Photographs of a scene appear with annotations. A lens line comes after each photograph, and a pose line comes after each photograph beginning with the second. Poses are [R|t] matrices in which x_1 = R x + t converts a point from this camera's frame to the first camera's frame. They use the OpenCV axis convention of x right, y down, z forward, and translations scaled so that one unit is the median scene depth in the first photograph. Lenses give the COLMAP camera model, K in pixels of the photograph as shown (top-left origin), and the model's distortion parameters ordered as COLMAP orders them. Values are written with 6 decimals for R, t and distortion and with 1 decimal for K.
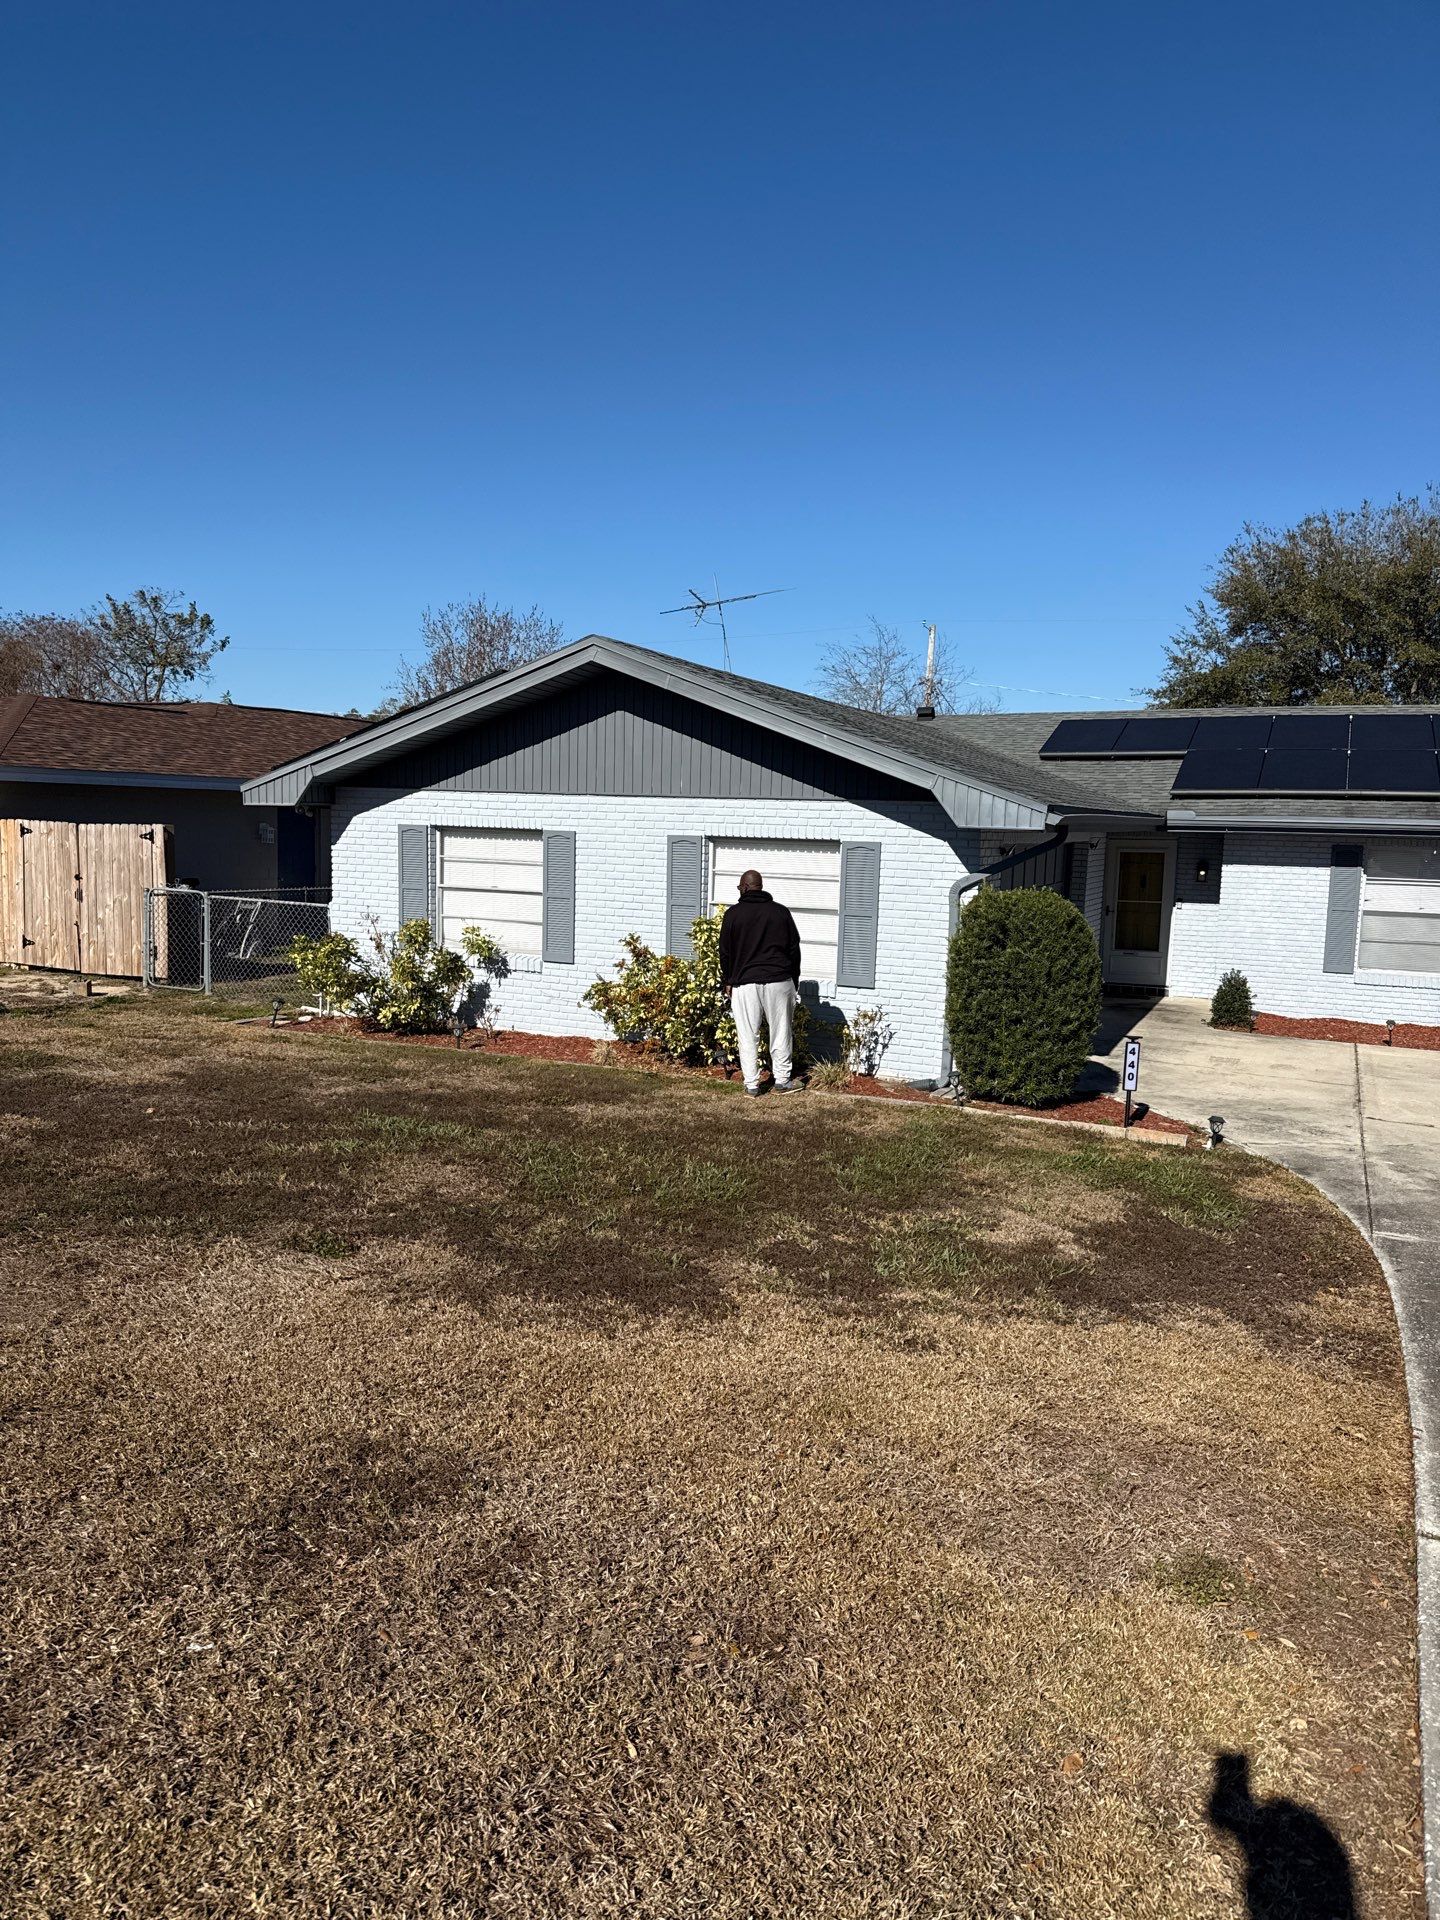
lens RADIAL K [[1325.1, 0, 720.0], [0, 1325.1, 960.0], [0, 0, 1]] dist [0.040636, -0.051949]
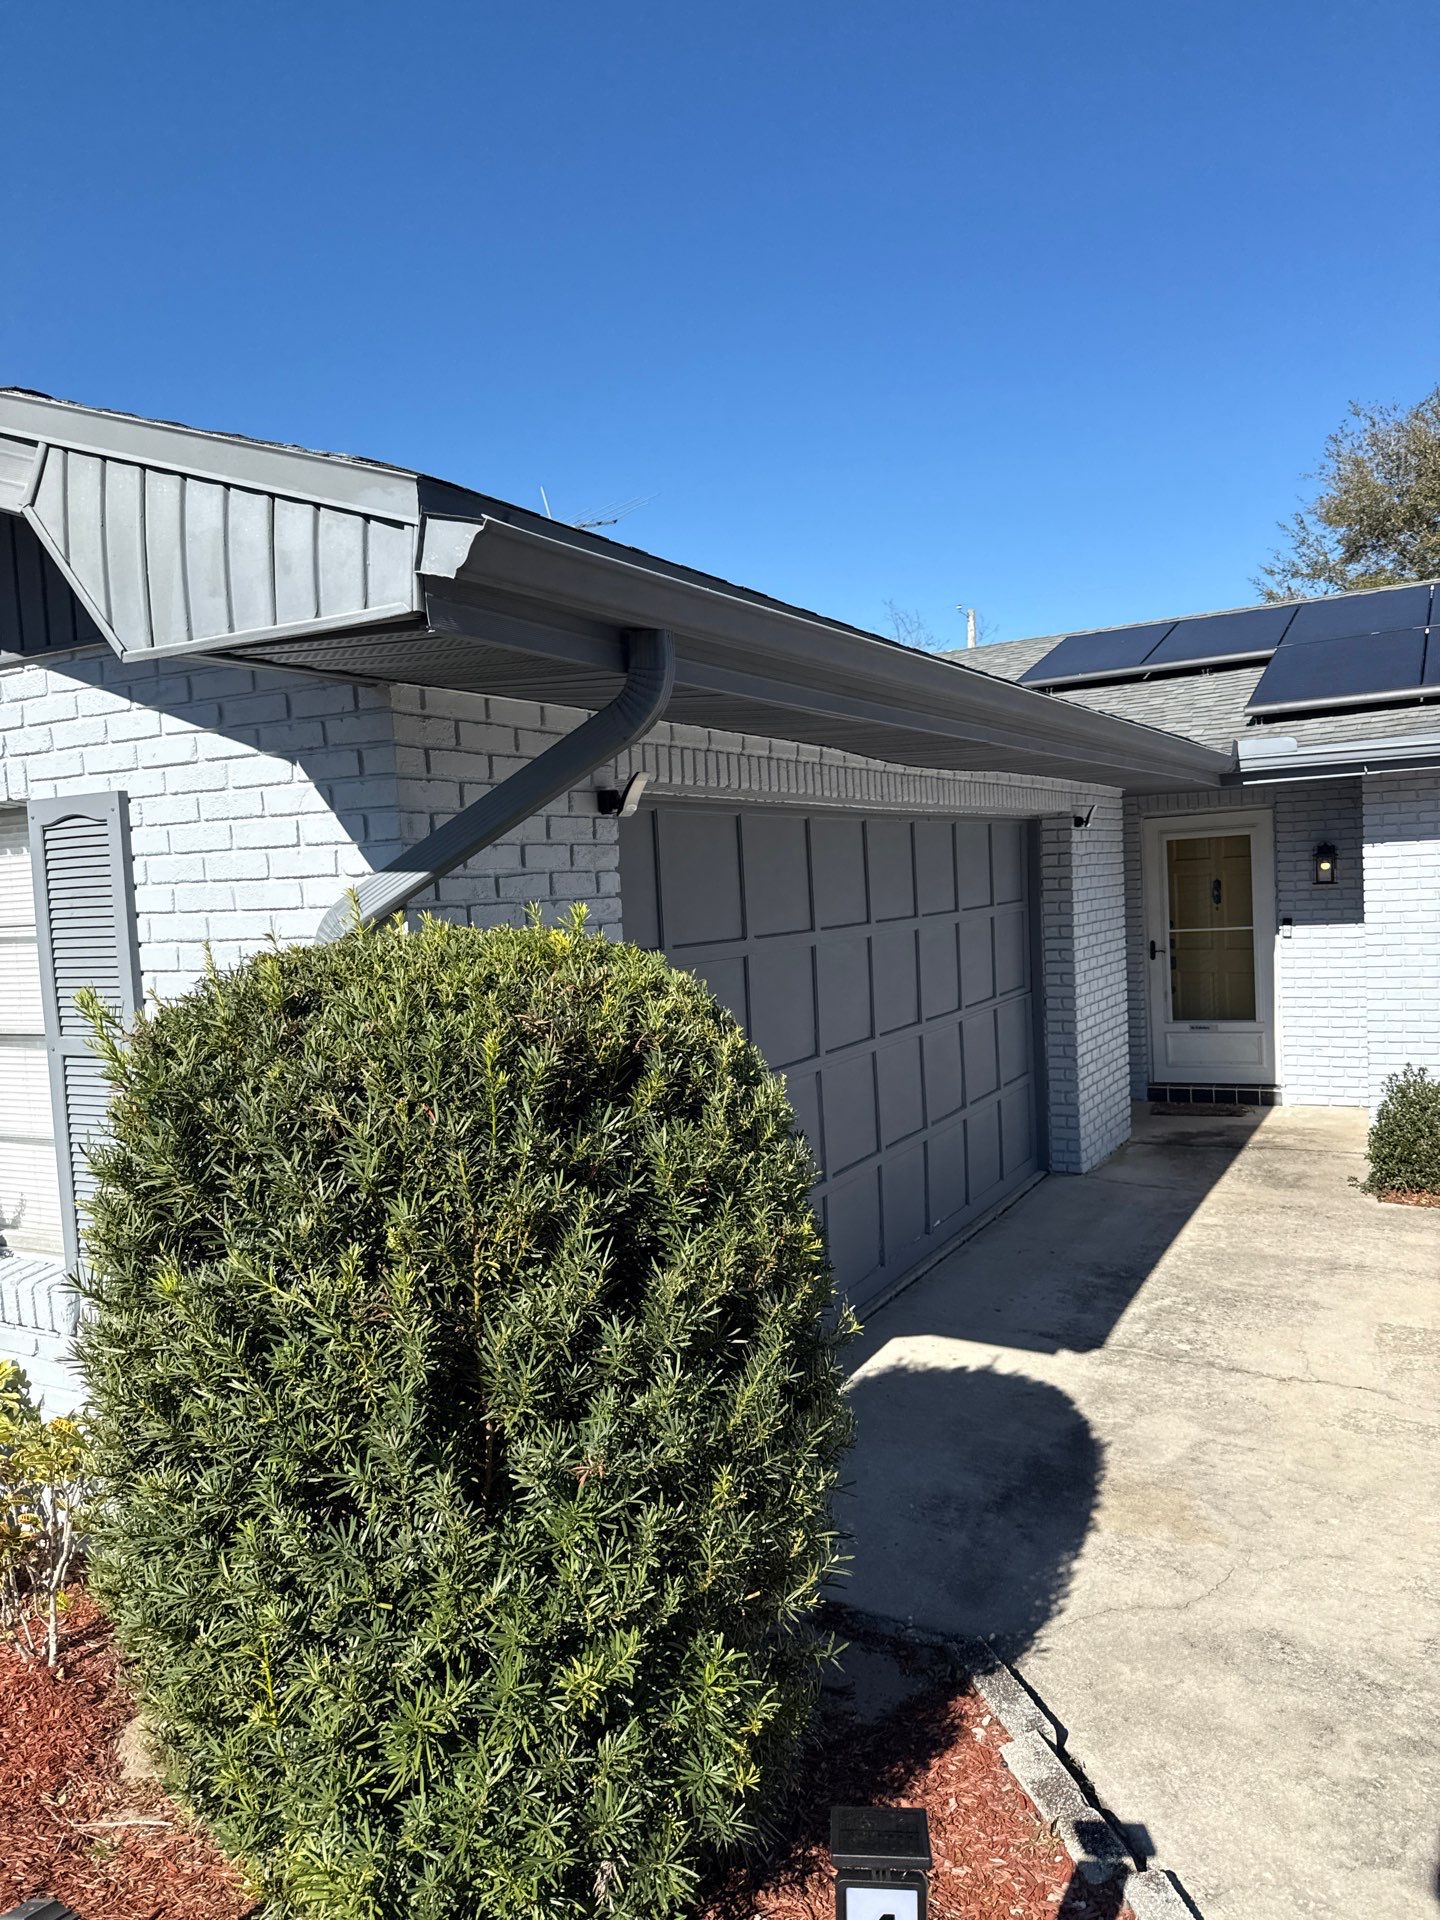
lens RADIAL K [[1354.9, 0, 720.0], [0, 1354.9, 960.0], [0, 0, 1]] dist [0.002542, -0.001576]
pose [[0.993832, -0.072086, -0.084267, 0.176926], [0.068131, 0.996477, -0.048910, -0.019799], [0.087496, 0.042868, 0.995242, 0.474236]]
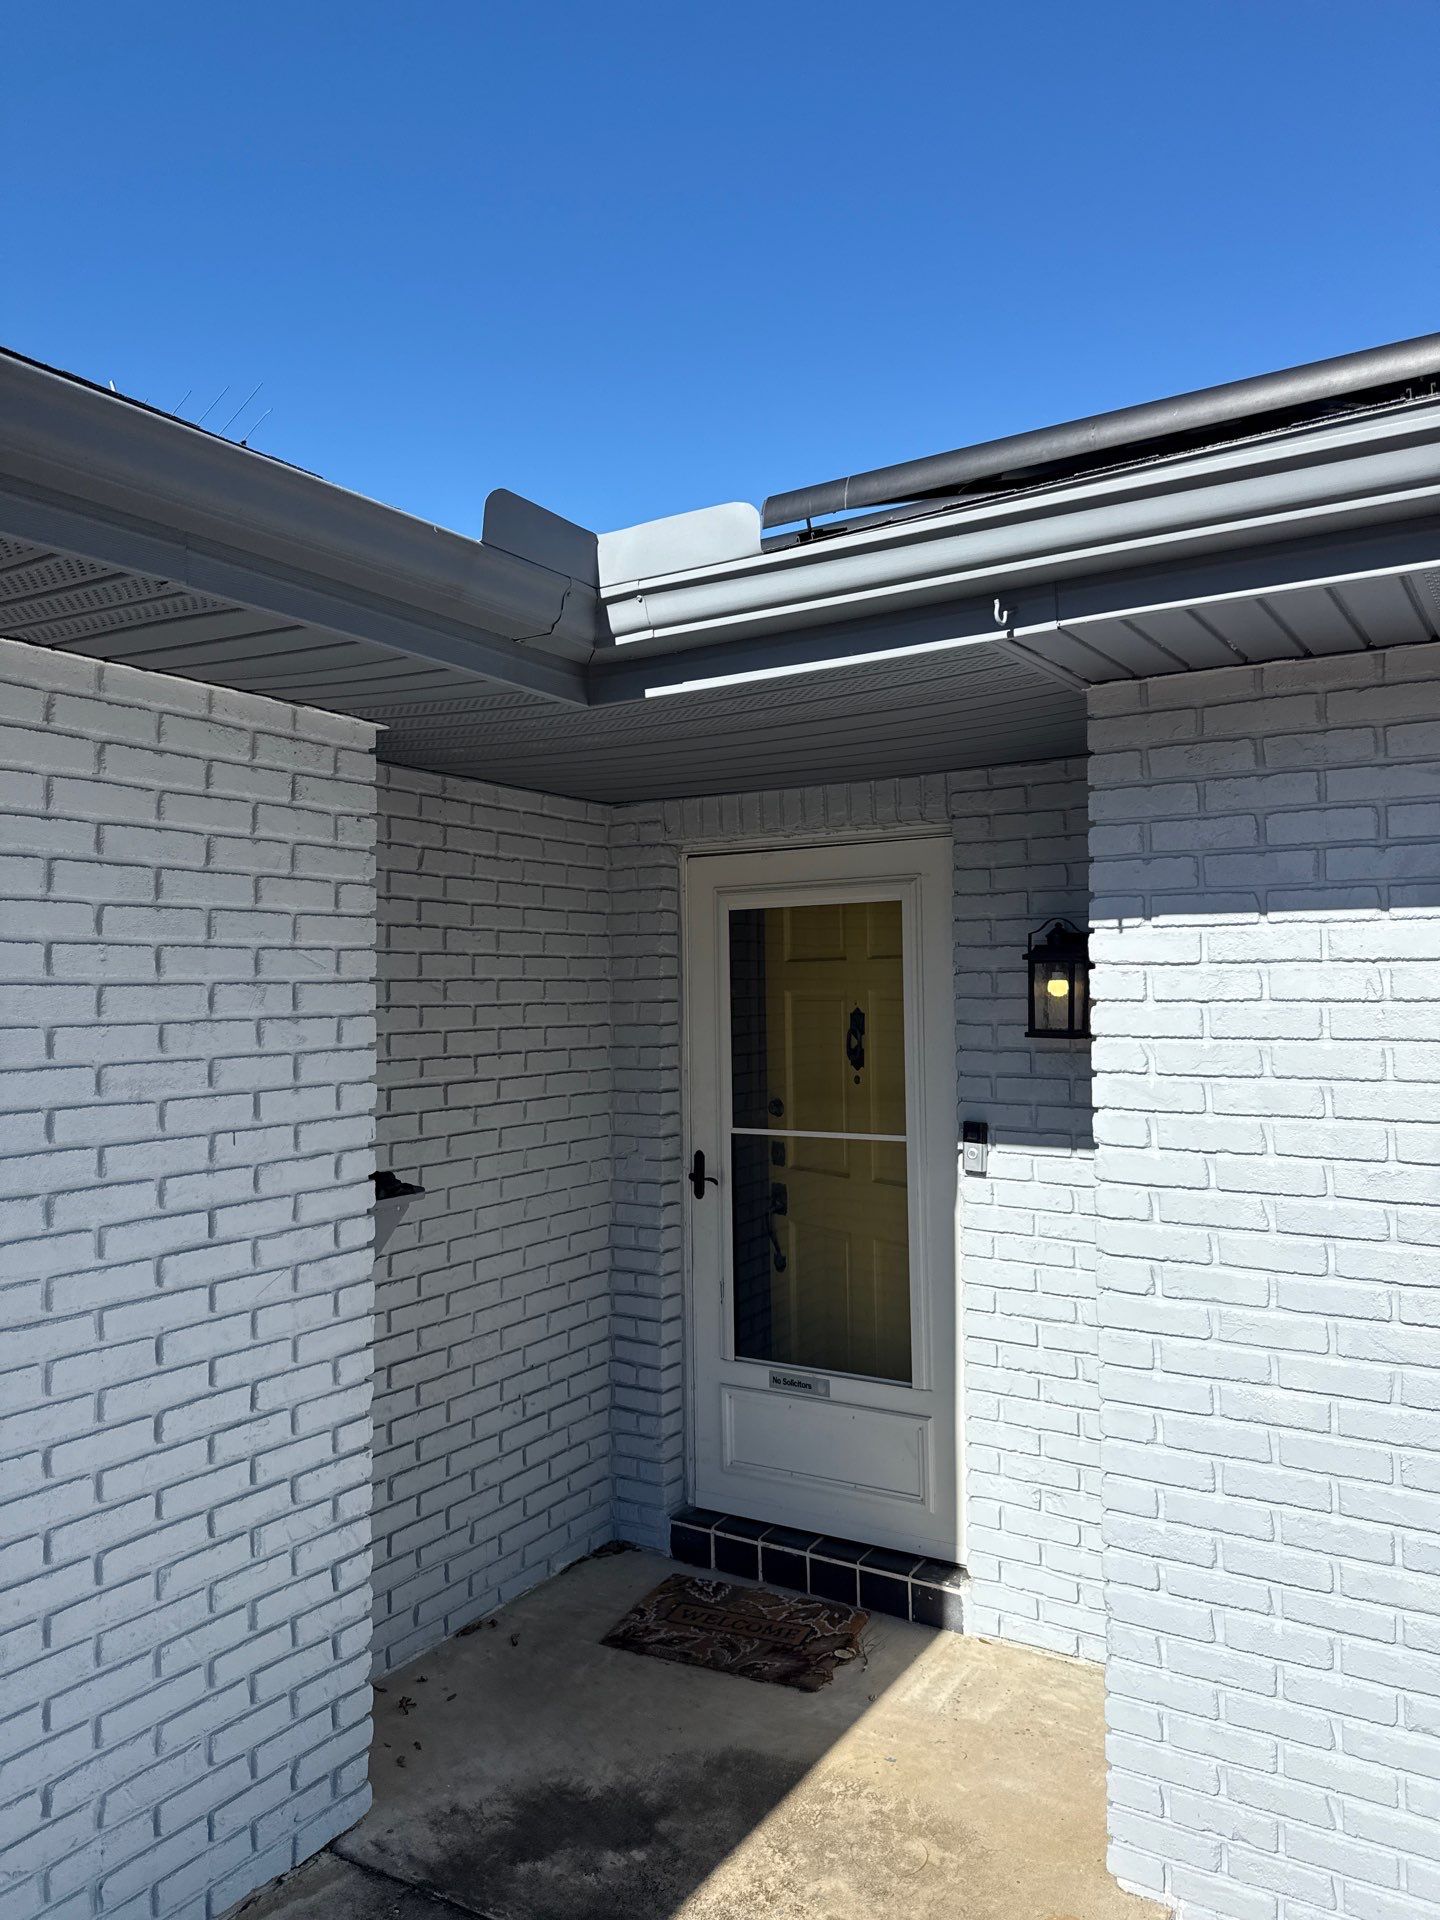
lens RADIAL K [[1353.4, 0, 720.0], [0, 1353.4, 960.0], [0, 0, 1]] dist [0.097218, -0.181786]
pose [[0.990773, -0.038371, -0.129984, 0.357791], [0.022039, 0.991933, -0.124829, -0.048817], [0.133726, 0.120813, 0.983627, 0.846822]]
